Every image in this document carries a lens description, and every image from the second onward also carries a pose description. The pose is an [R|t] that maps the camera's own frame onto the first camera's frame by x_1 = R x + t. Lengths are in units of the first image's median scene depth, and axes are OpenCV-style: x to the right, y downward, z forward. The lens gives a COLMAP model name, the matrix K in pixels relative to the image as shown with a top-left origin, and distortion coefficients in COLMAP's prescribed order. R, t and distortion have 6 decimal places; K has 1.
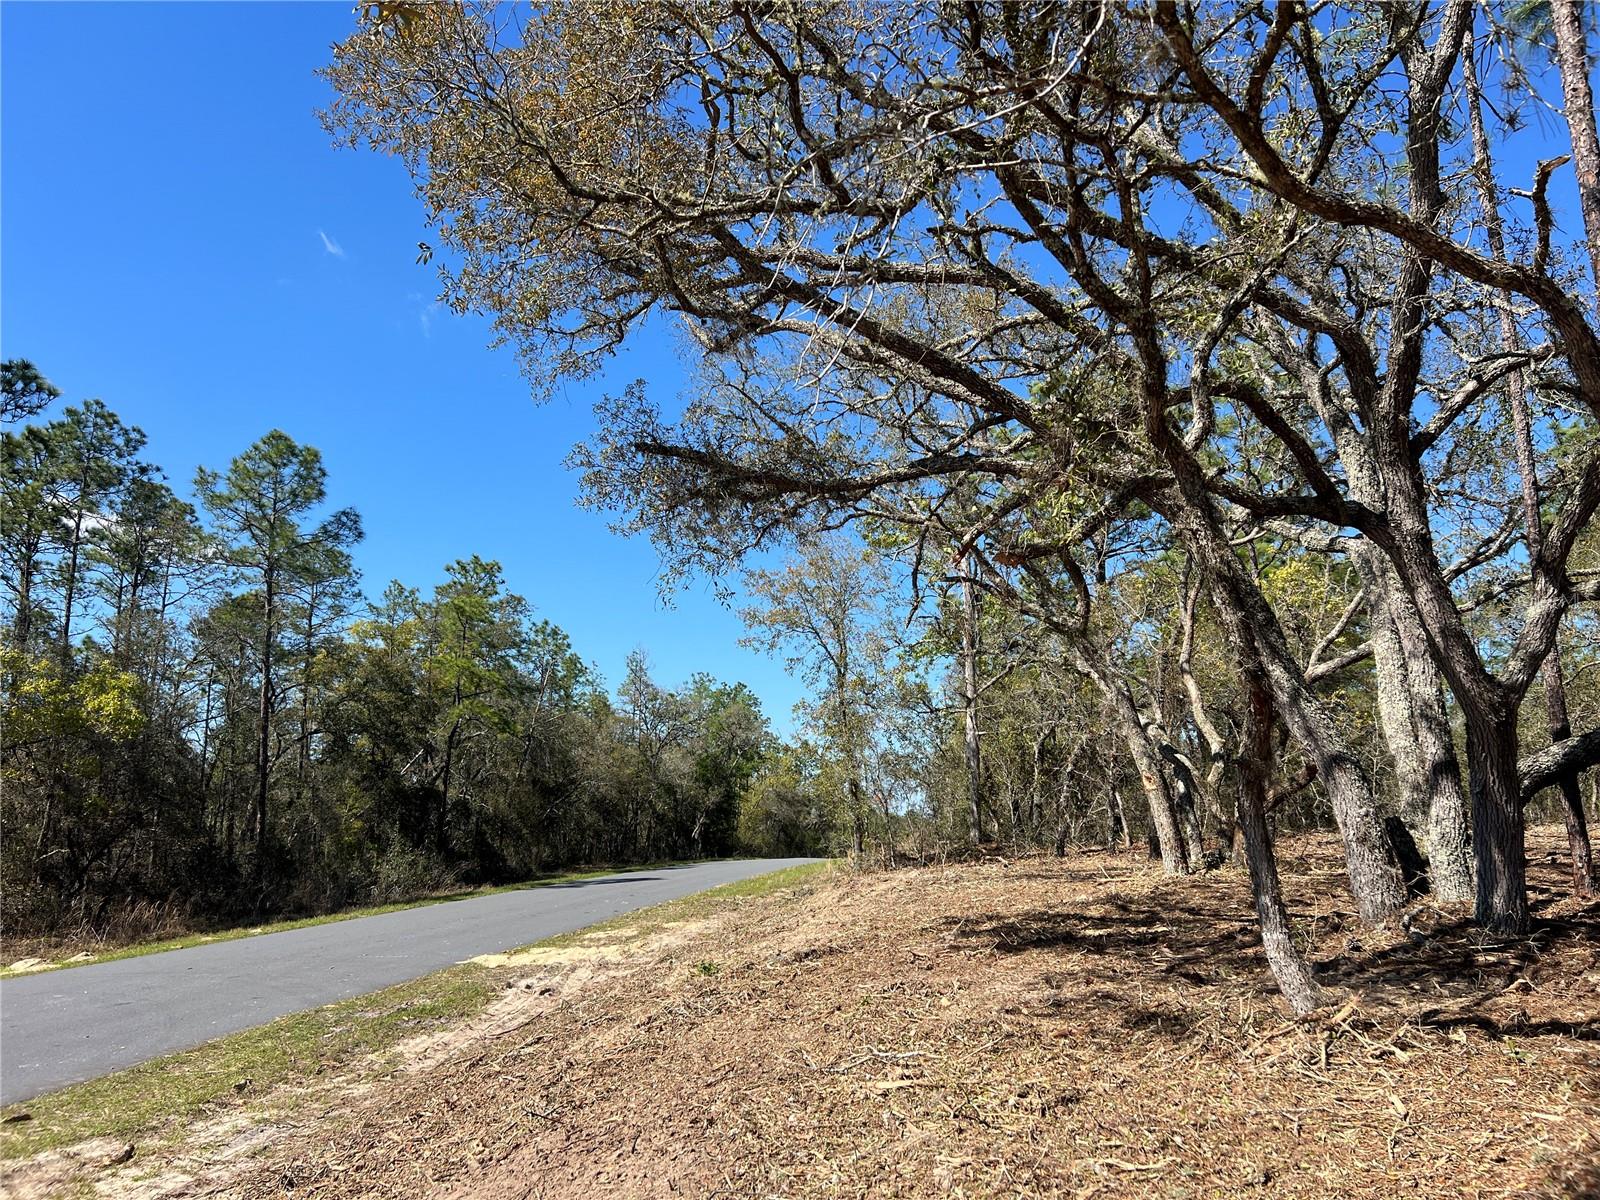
lens RADIAL K [[1205.7, 0, 800.0], [0, 1205.7, 600.0], [0, 0, 1]] dist [0.060238, -0.059386]
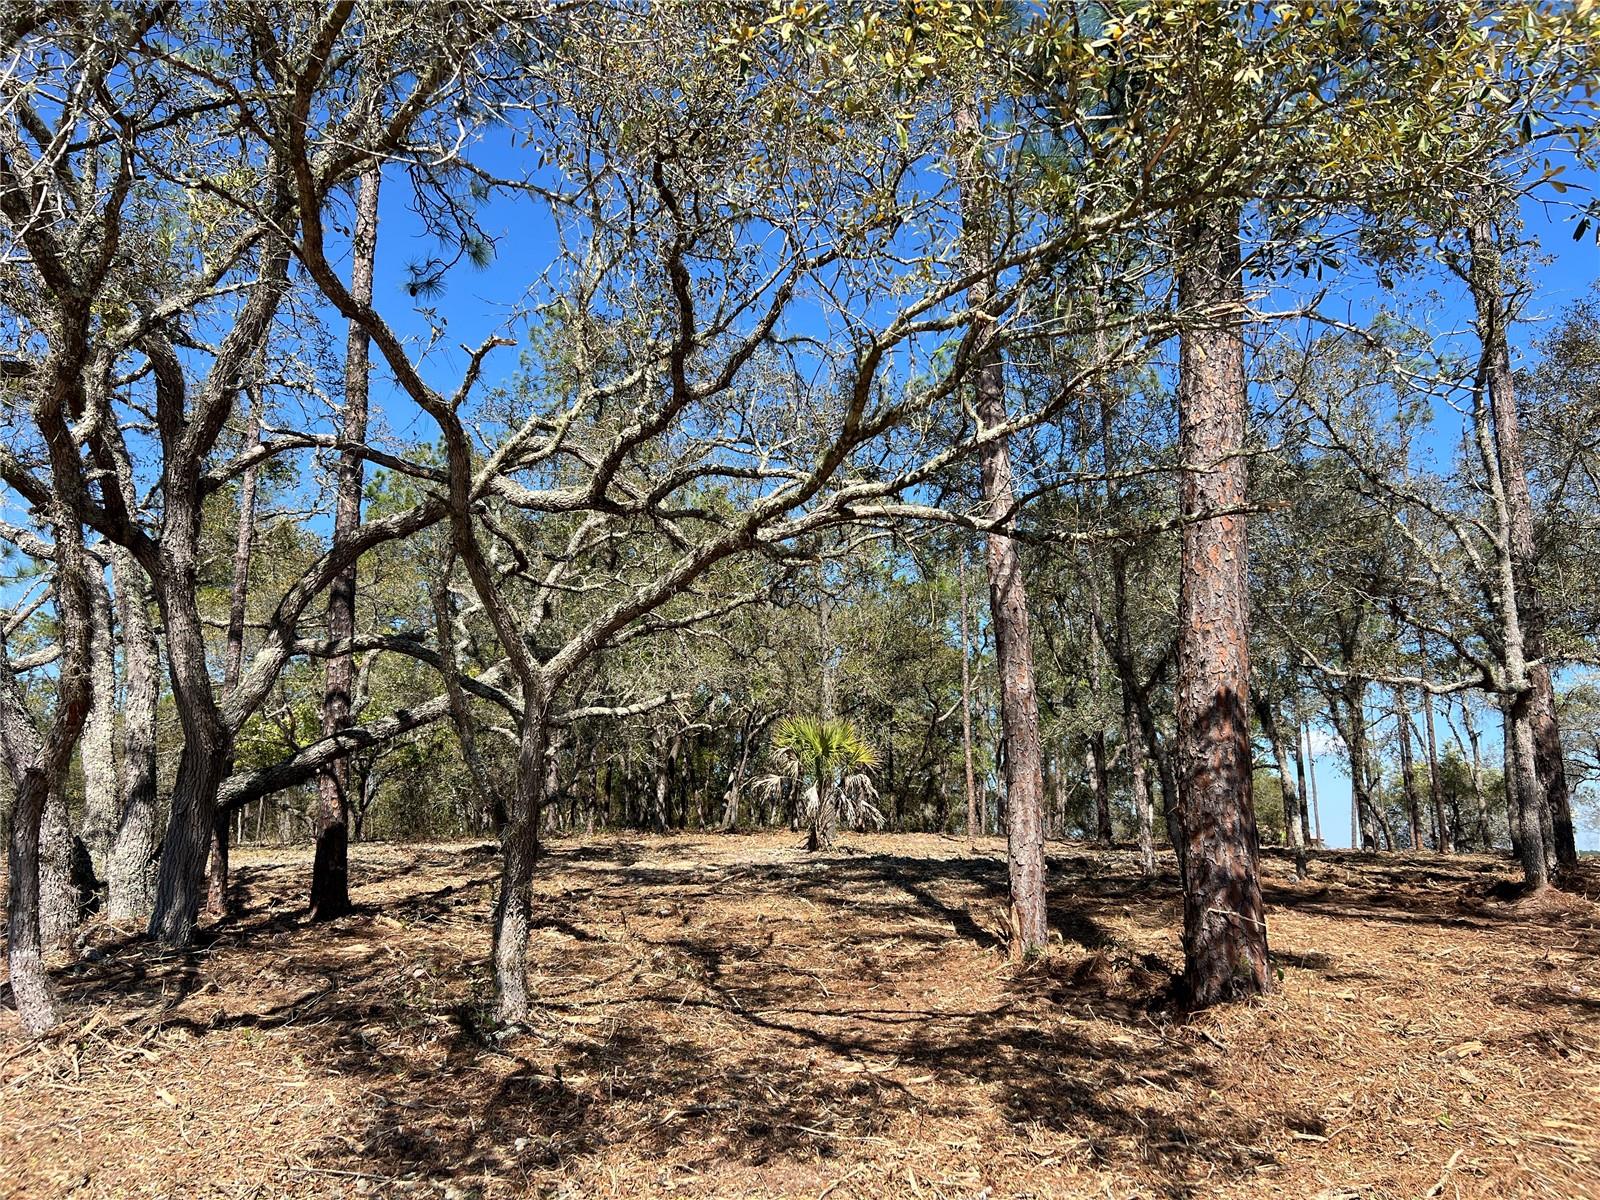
lens RADIAL K [[1205.7, 0, 800.0], [0, 1205.7, 600.0], [0, 0, 1]] dist [0.060238, -0.059386]
pose [[0.472447, 0.192933, 0.859983, -0.214846], [-0.172357, 0.977131, -0.124527, 0.018323], [-0.864342, -0.089392, 0.494896, 0.018341]]
